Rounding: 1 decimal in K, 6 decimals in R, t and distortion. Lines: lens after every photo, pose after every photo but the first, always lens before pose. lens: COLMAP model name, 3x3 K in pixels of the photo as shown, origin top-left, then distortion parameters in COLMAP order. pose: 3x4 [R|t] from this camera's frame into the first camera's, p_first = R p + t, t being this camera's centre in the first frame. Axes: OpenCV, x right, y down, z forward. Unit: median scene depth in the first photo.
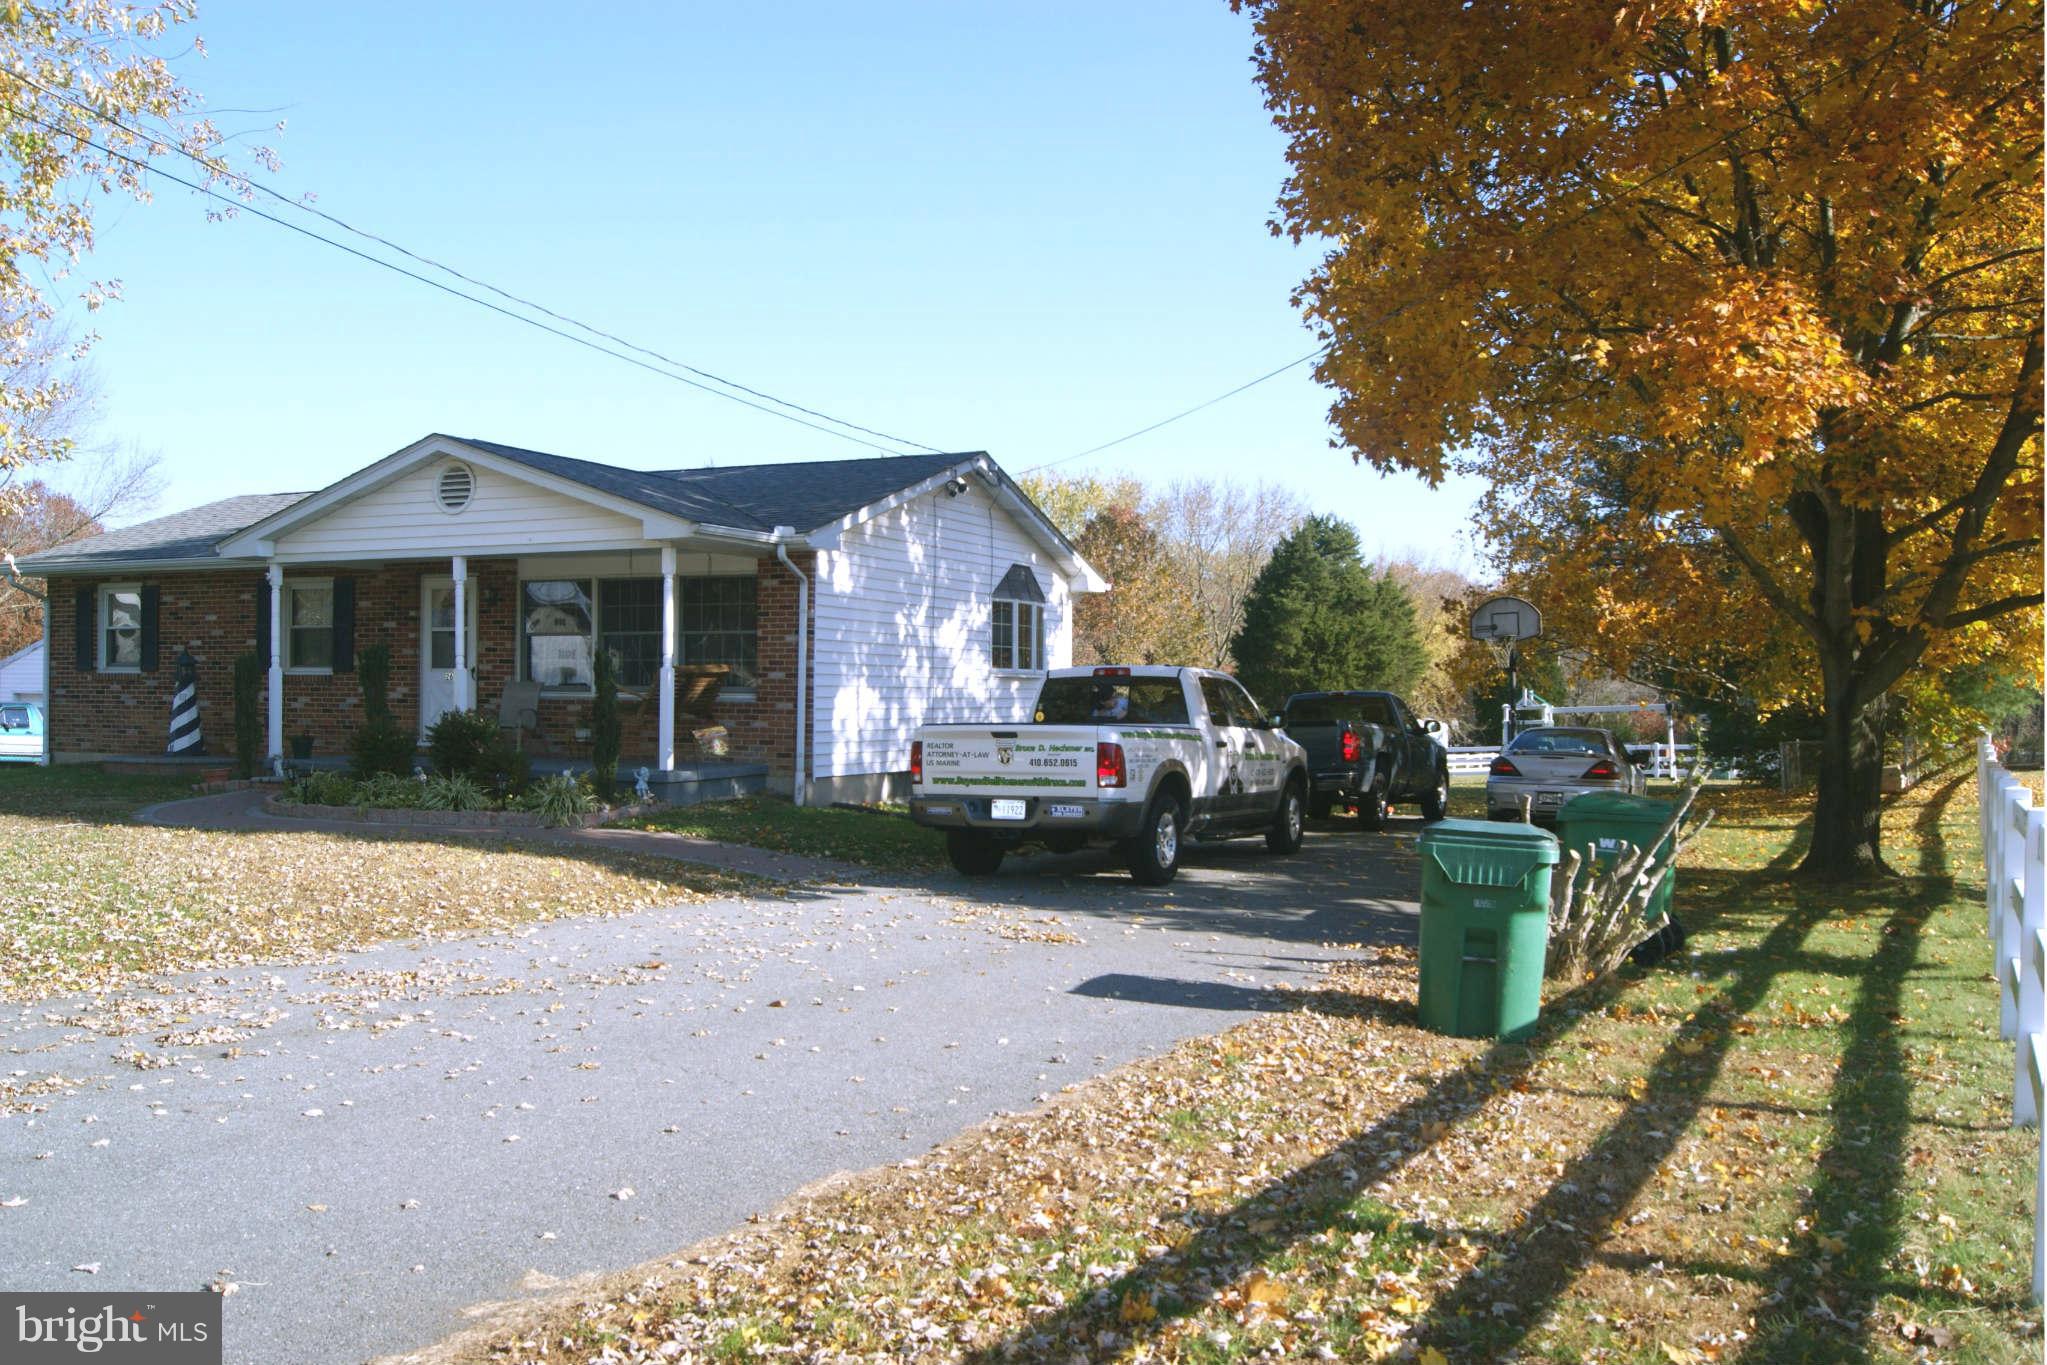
lens RADIAL K [[1899.8, 0, 1028.1], [0, 1899.8, 691.5], [0, 0, 1]] dist [0.001561, -0.218327]
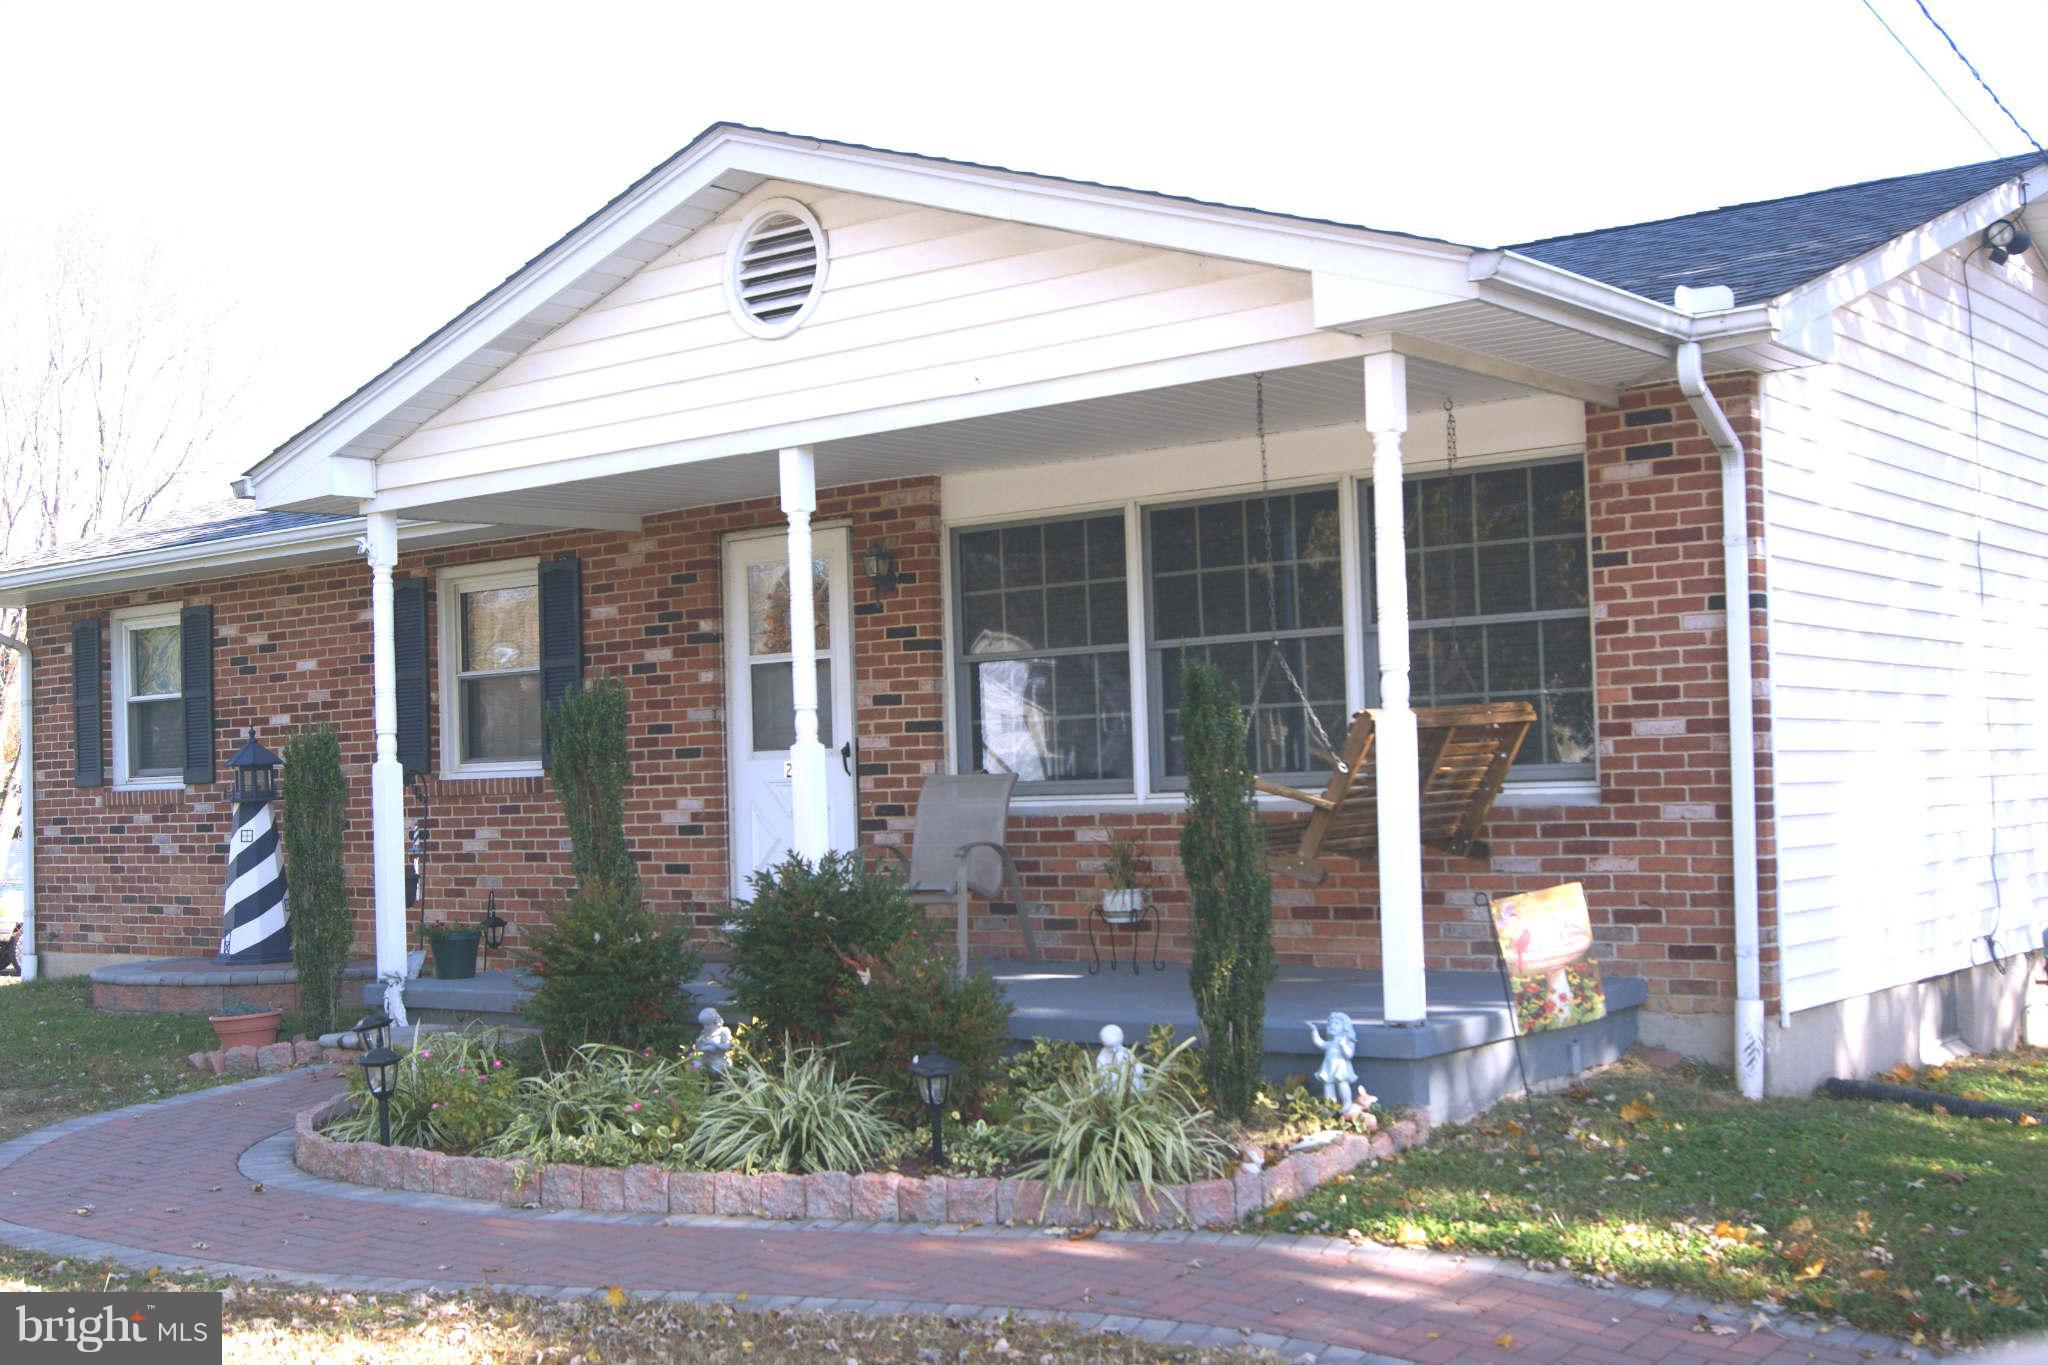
lens RADIAL K [[2355.3, 0, 1024.0], [0, 2355.3, 682.5], [0, 0, 1]] dist [-0.082639, -0.003028]
pose [[0.975038, -0.046905, -0.217026, -0.149100], [0.037630, 0.998201, -0.046678, -0.000857], [0.218825, 0.037346, 0.975049, 0.530546]]
